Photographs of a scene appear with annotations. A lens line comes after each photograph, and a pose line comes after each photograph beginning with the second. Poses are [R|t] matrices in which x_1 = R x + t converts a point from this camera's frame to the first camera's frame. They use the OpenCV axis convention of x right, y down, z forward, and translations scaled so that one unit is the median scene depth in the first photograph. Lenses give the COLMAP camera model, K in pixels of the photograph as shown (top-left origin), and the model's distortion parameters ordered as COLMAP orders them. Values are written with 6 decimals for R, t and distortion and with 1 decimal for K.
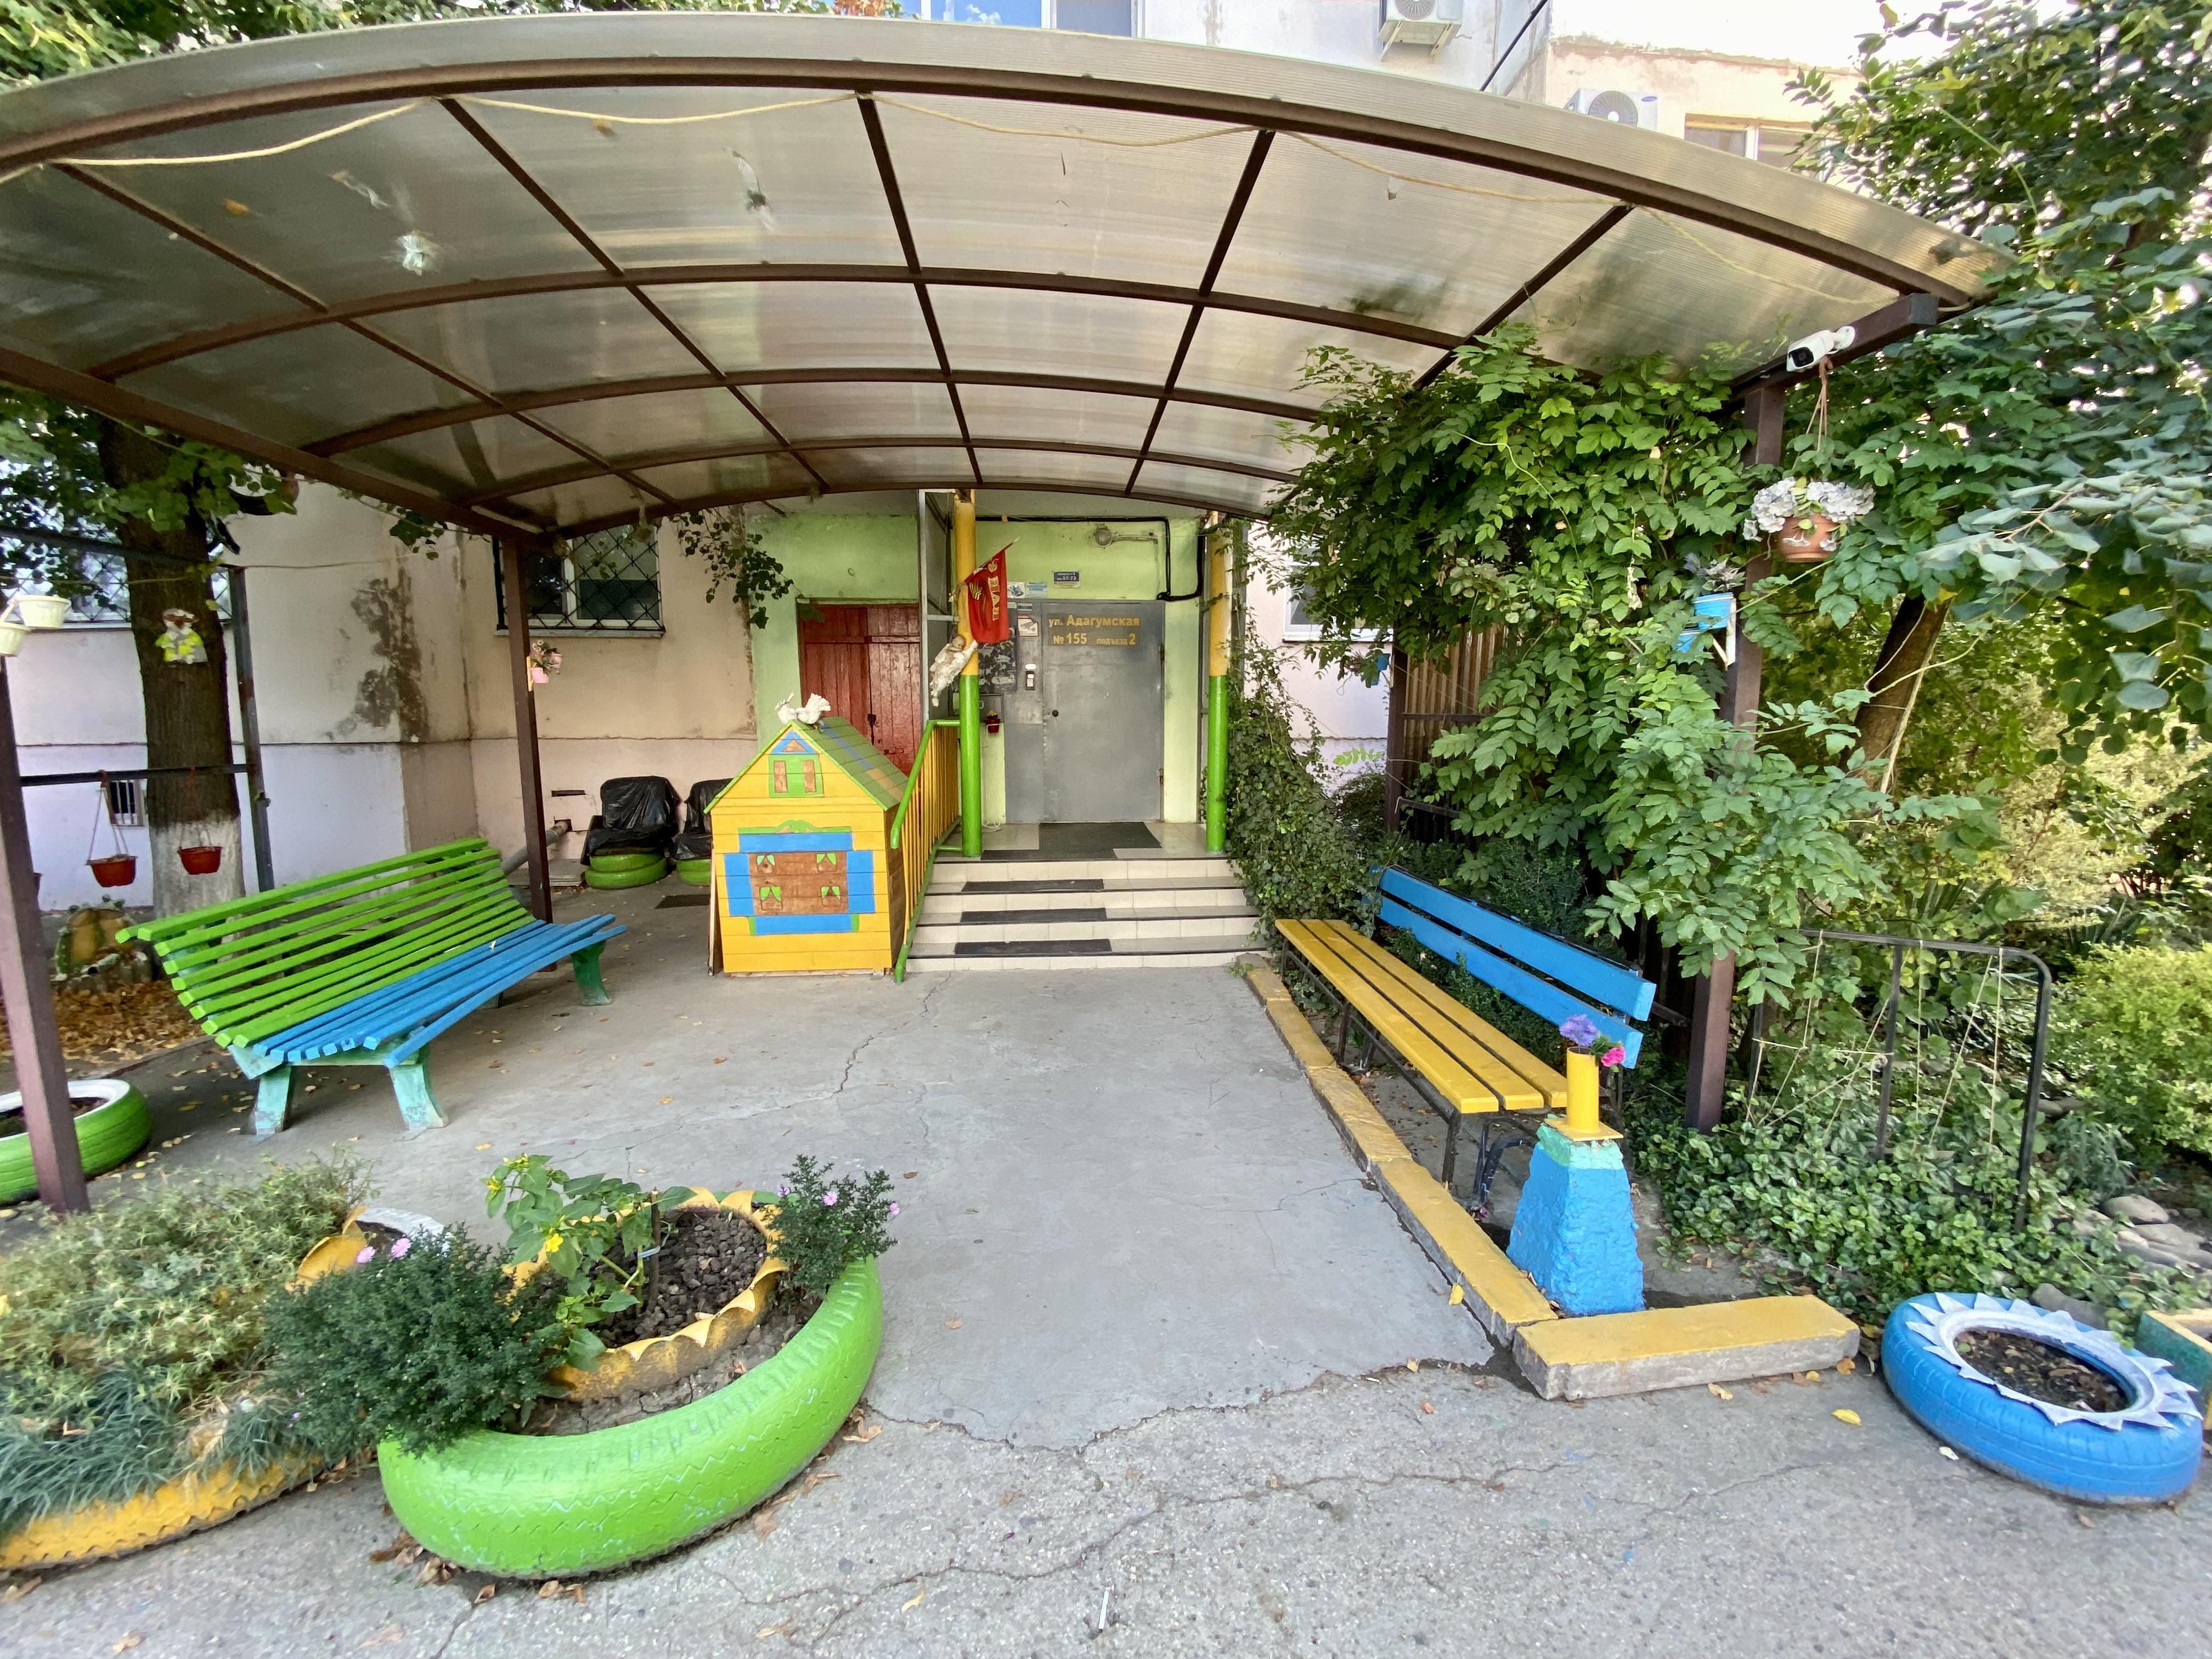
lens RADIAL K [[890.1, 0, 1106.7], [0, 890.1, 827.3], [0, 0, 1]] dist [0.035979, -0.028423]
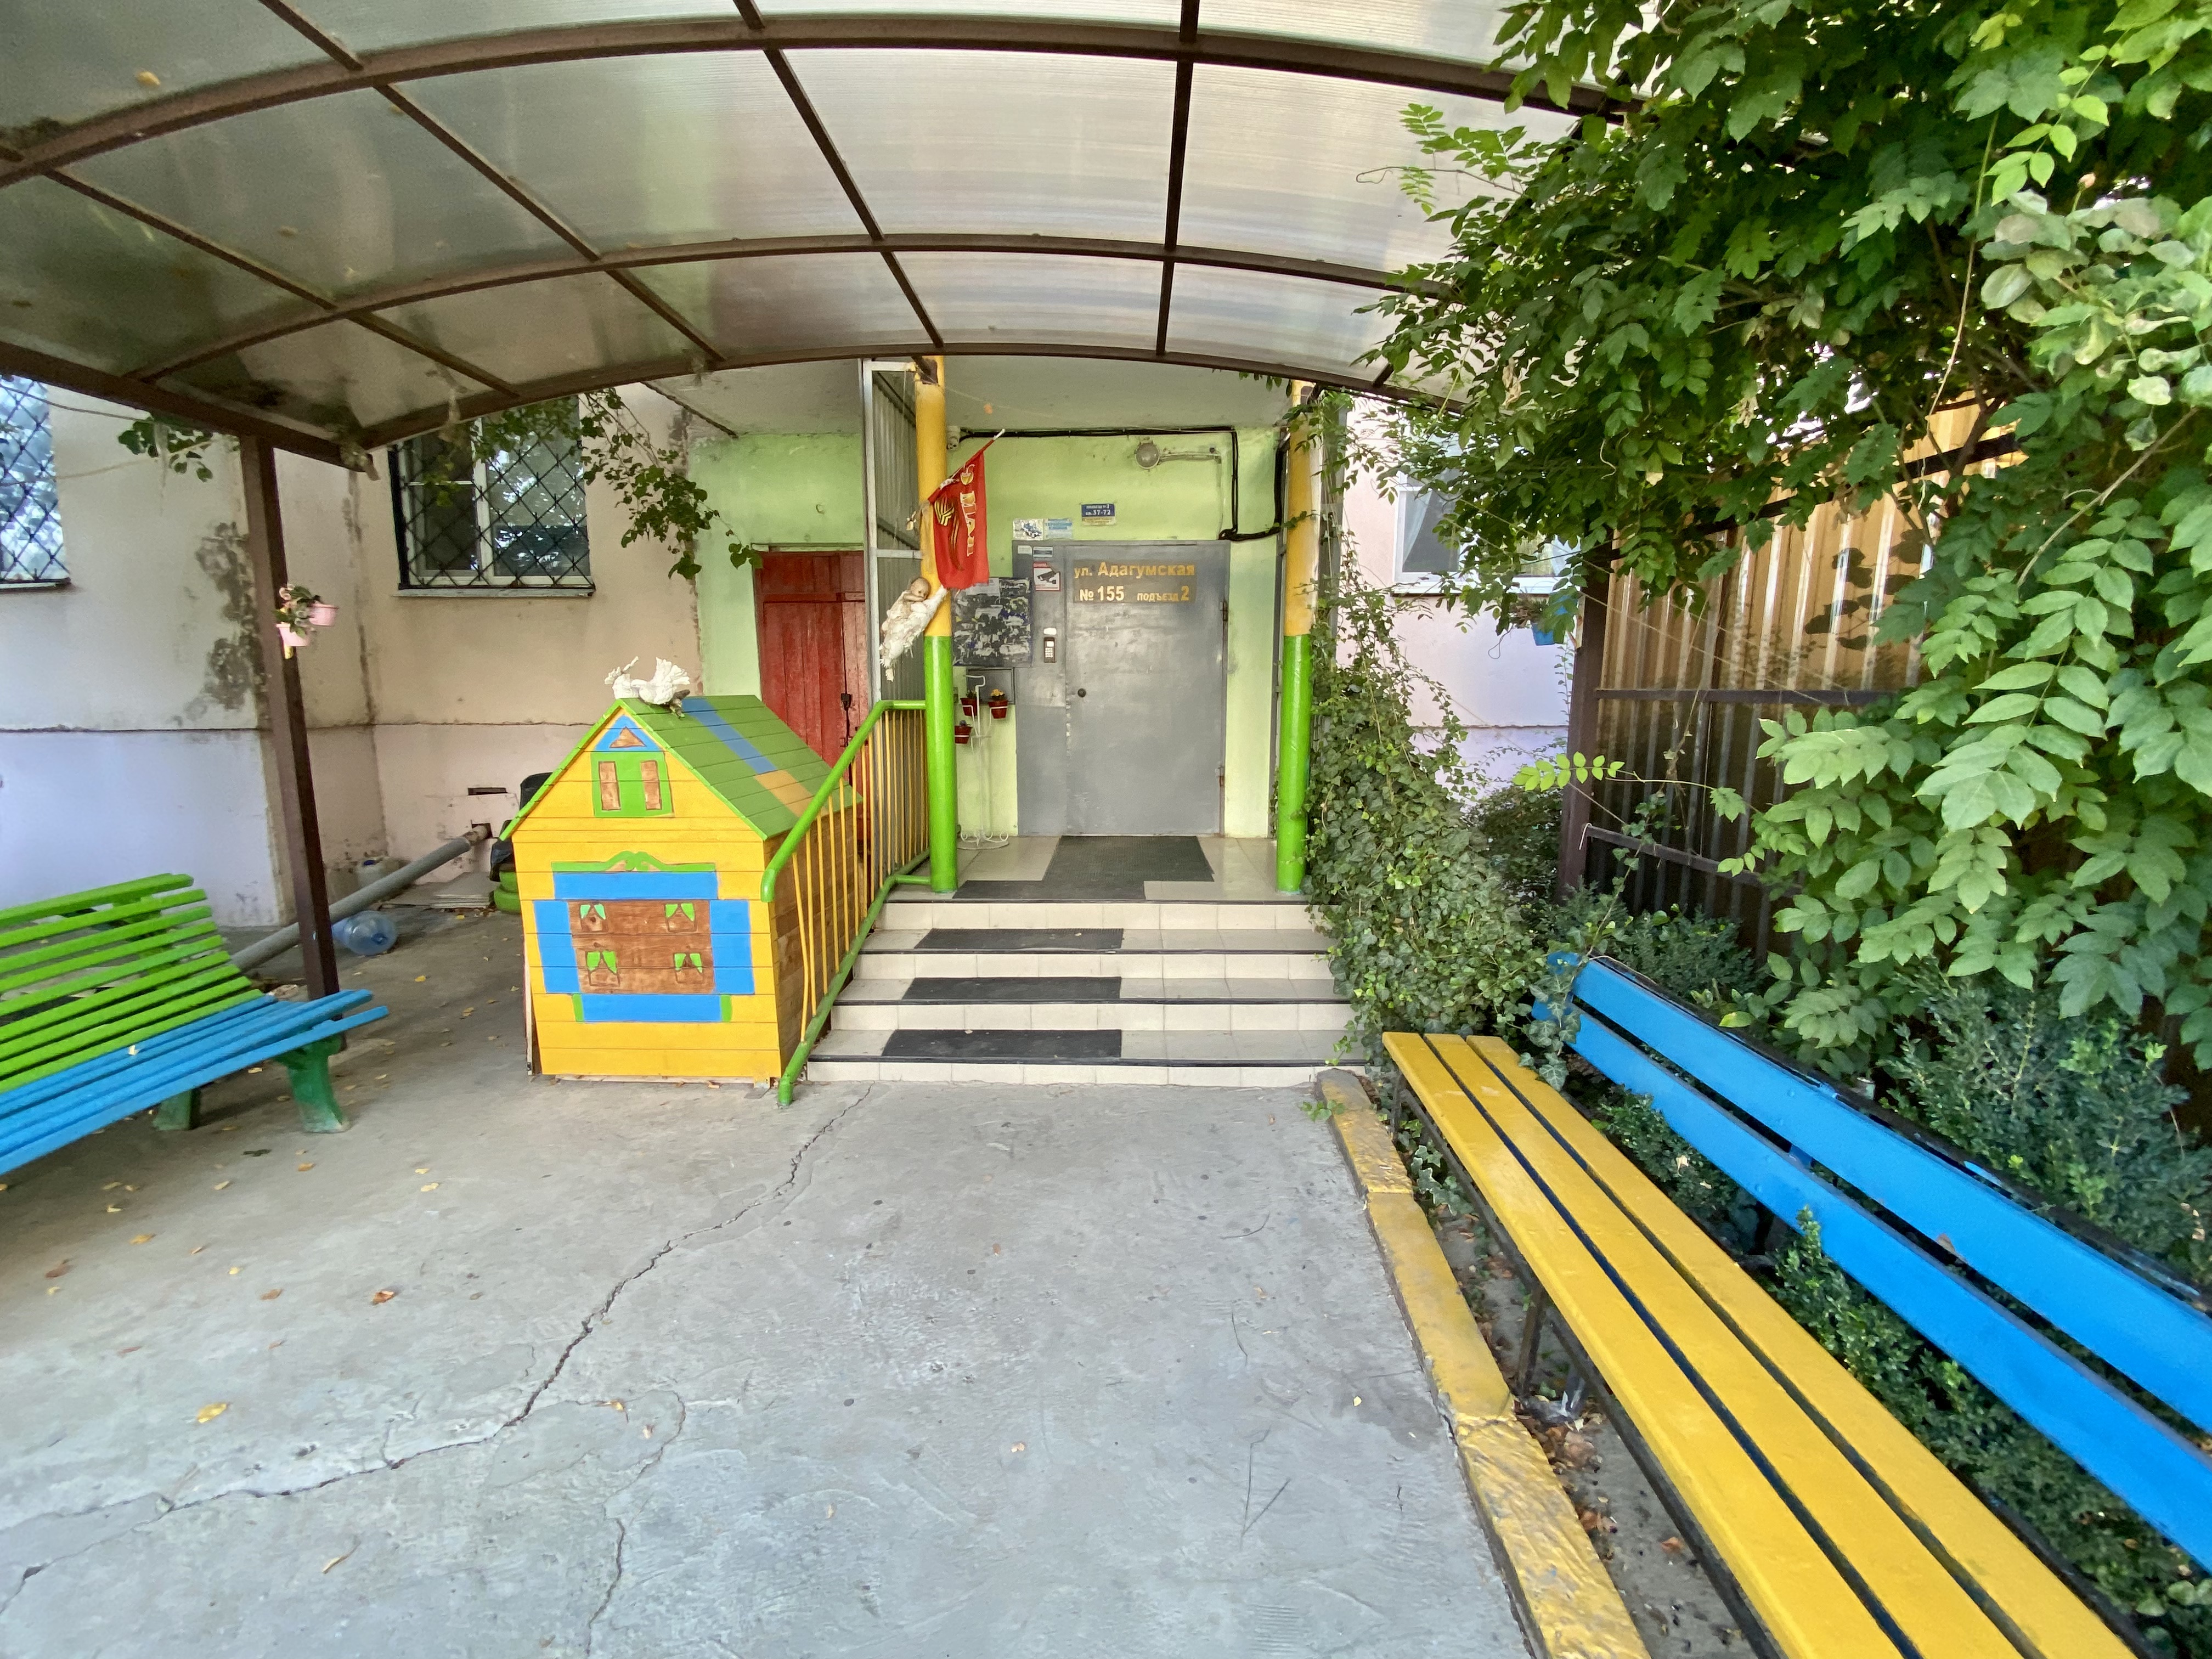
lens RADIAL K [[890.1, 0, 1106.7], [0, 890.1, 827.3], [0, 0, 1]] dist [0.035979, -0.028423]
pose [[0.995232, 0.014669, -0.096431, 0.049753], [-0.013006, 0.999756, 0.017852, -0.035345], [0.096670, -0.016512, 0.995180, 0.317804]]
